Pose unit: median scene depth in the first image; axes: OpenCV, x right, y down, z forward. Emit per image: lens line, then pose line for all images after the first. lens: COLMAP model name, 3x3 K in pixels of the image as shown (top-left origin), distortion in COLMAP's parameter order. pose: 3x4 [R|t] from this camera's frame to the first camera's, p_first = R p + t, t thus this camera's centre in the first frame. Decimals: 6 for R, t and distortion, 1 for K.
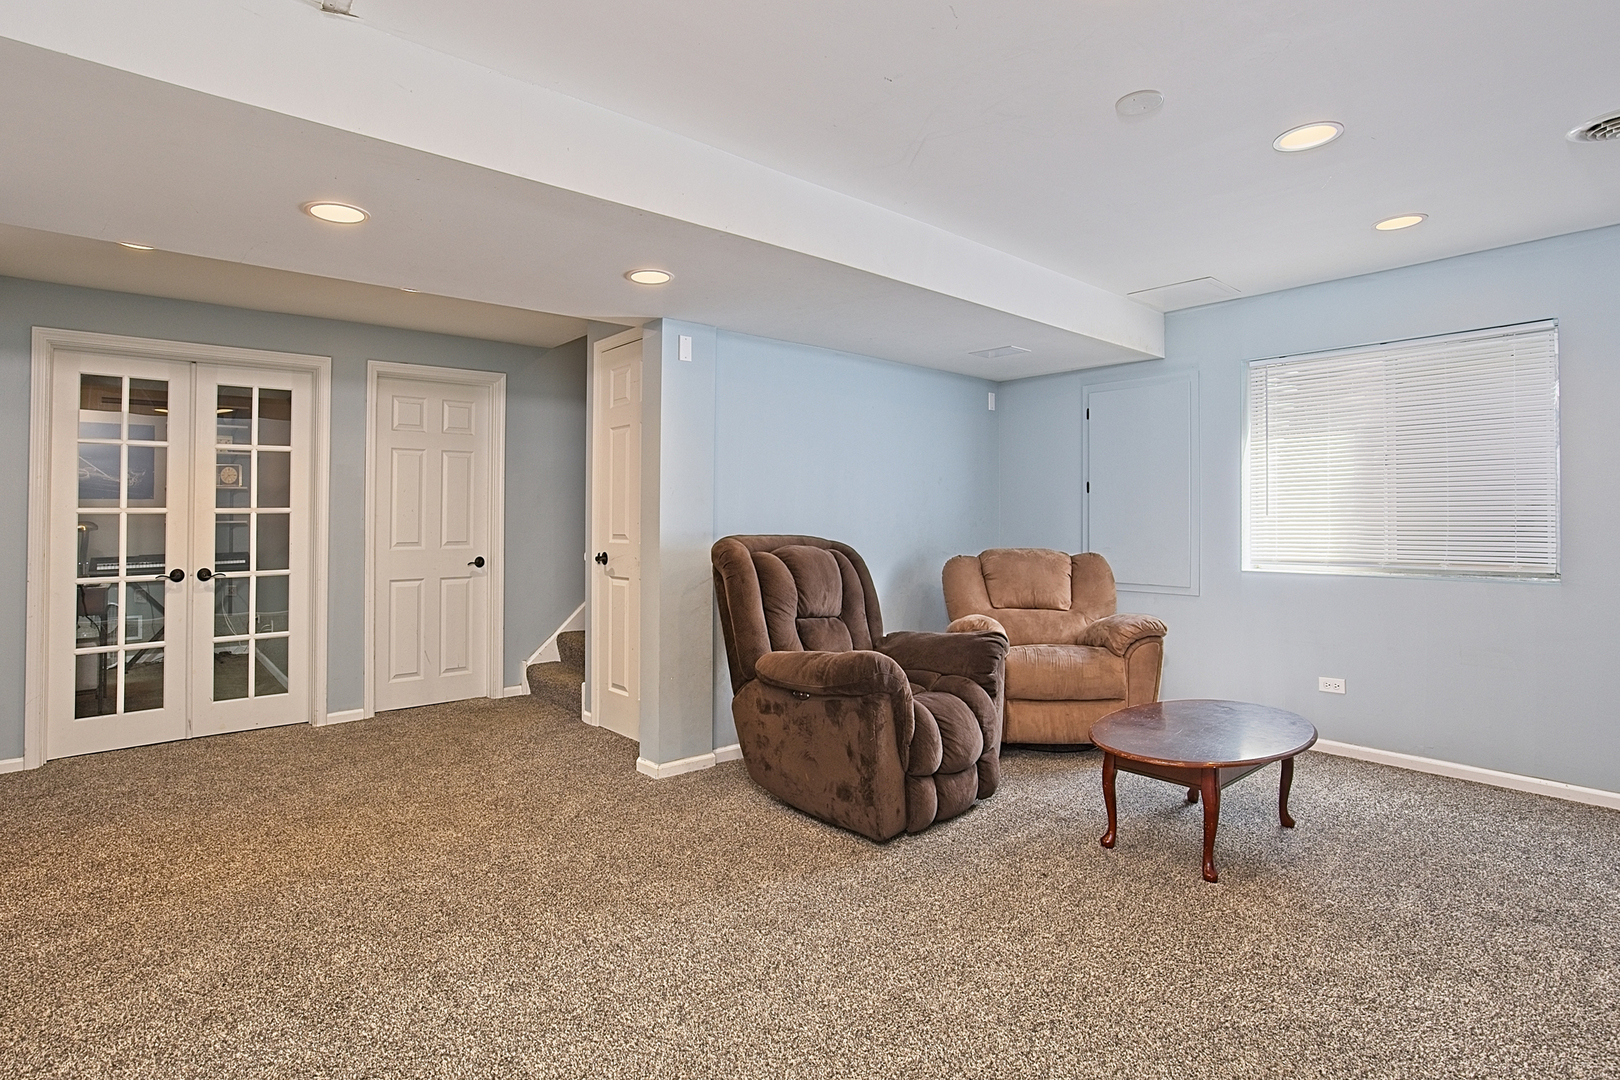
lens RADIAL K [[765.9, 0, 810.0], [0, 765.9, 540.0], [0, 0, 1]] dist [-0.001446, -0.000556]
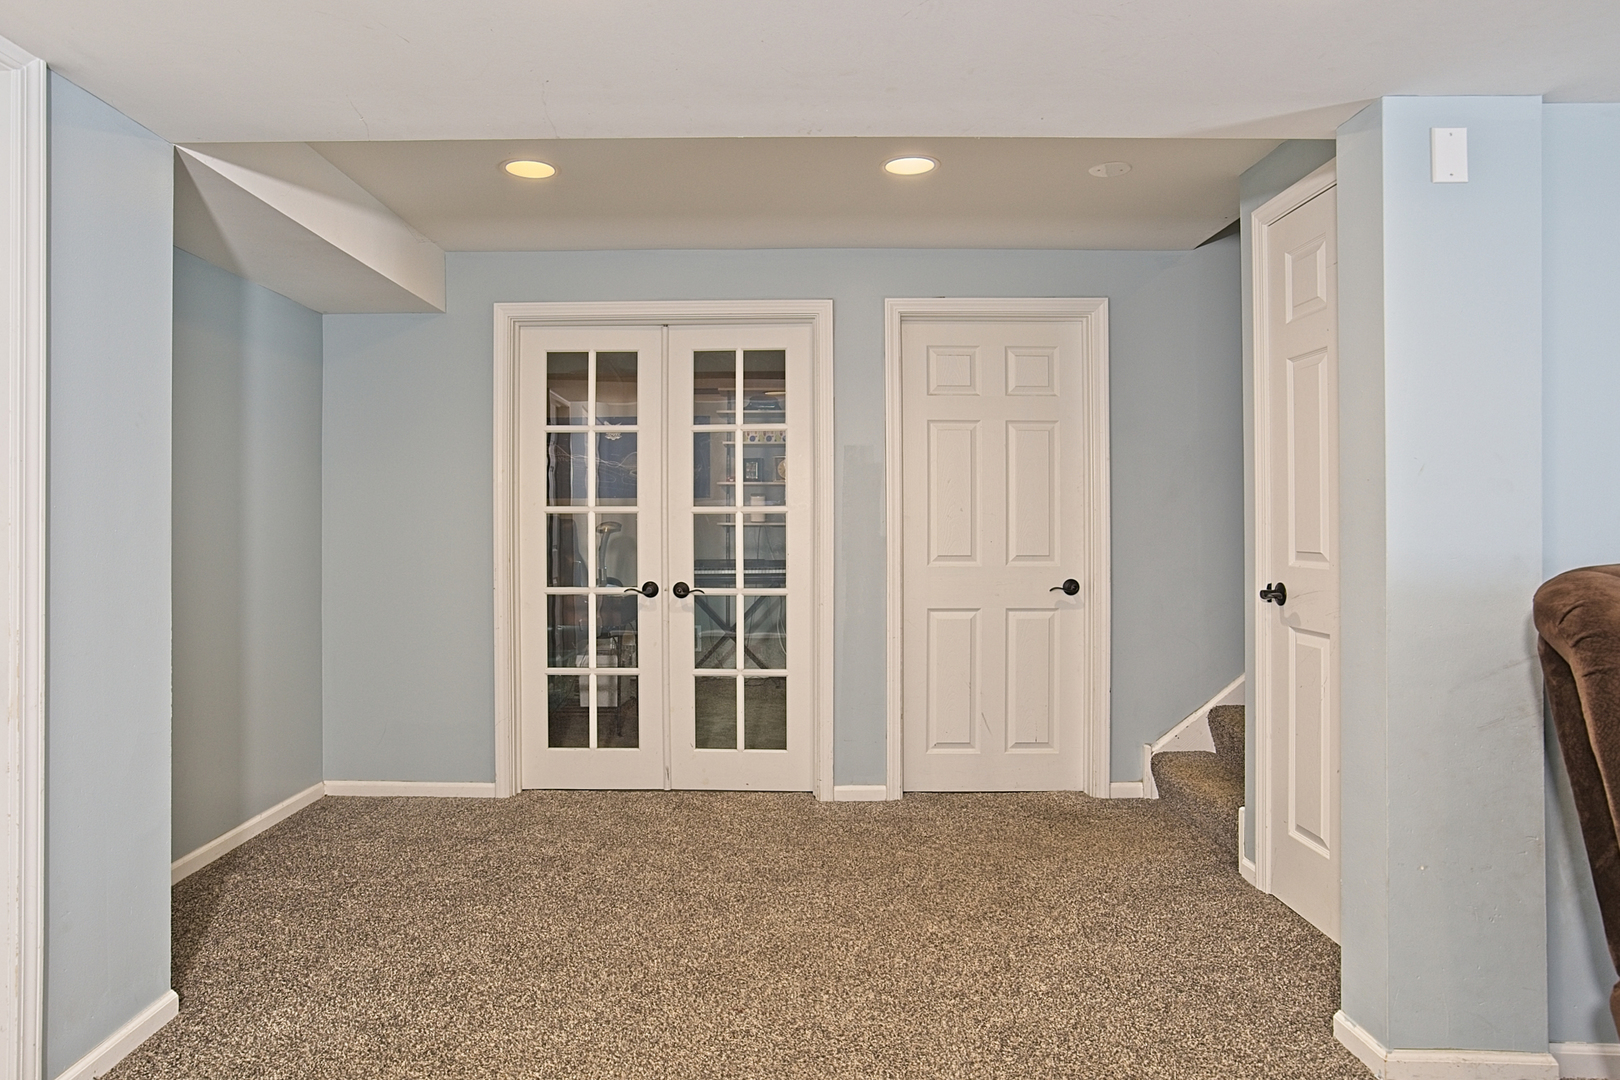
lens RADIAL K [[773.8, 0, 807.6], [0, 773.8, 515.8], [0, 0, 1]] dist [-0.029982, 0.012385]
pose [[0.622090, -0.008507, -0.782899, -0.066973], [-0.024421, 0.999244, -0.030263, -0.009739], [0.782564, 0.037946, 0.621412, 0.536666]]
